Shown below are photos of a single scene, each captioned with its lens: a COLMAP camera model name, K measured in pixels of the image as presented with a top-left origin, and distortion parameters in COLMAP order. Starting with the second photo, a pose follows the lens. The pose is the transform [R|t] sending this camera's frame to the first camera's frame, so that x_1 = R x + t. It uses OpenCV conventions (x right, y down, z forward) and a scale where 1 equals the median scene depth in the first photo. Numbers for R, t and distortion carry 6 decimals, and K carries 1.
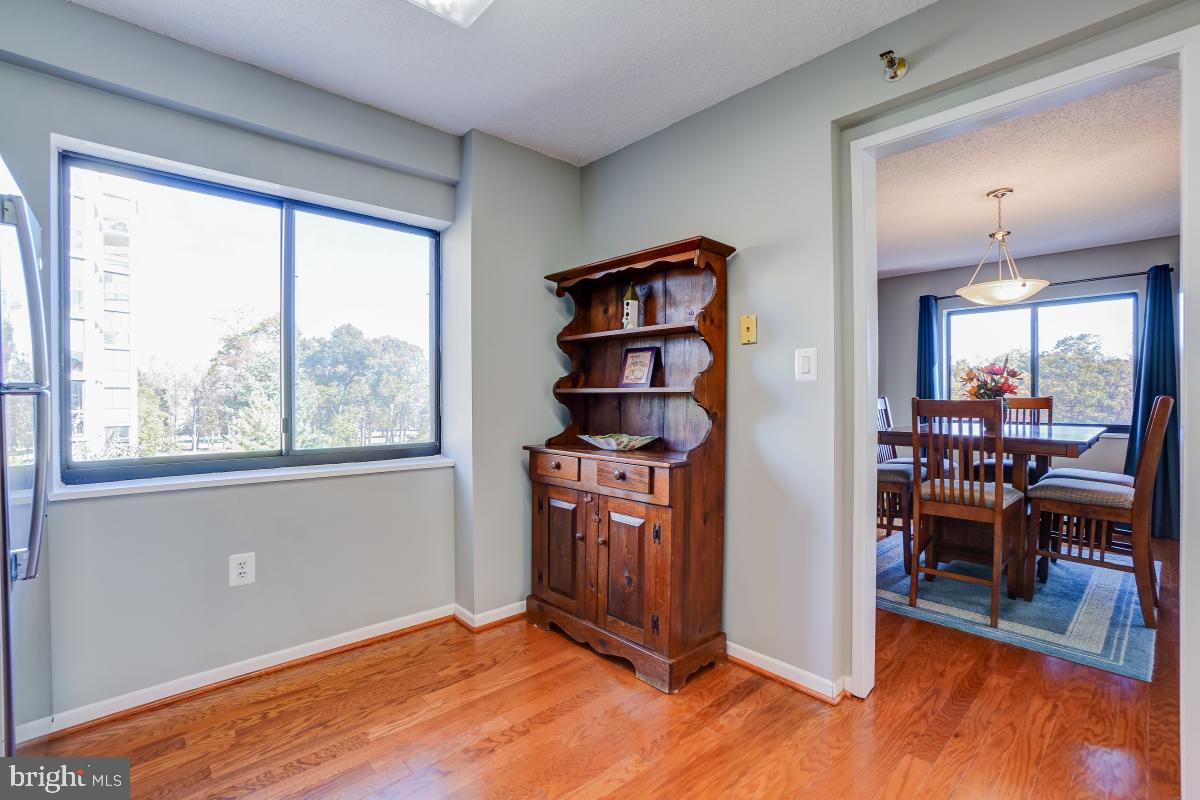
lens RADIAL K [[569.7, 0, 600.0], [0, 569.7, 400.0], [0, 0, 1]] dist [-0.003423, 0.000912]
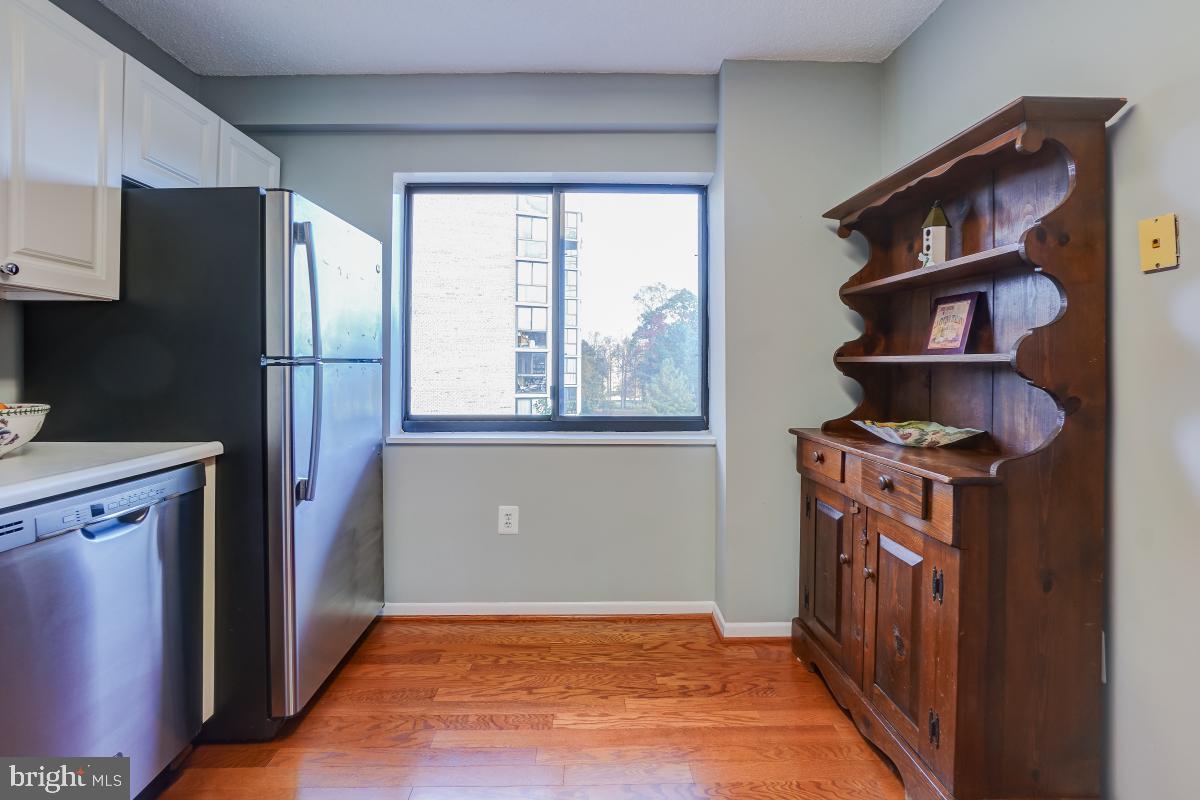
lens RADIAL K [[563.1, 0, 601.4], [0, 563.1, 355.2], [0, 0, 1]] dist [0.000298, 0.000860]
pose [[0.741357, -0.008015, -0.671063, 0.223142], [-0.006248, 0.999803, -0.018843, -0.006554], [0.671082, 0.018162, 0.741161, 0.253484]]
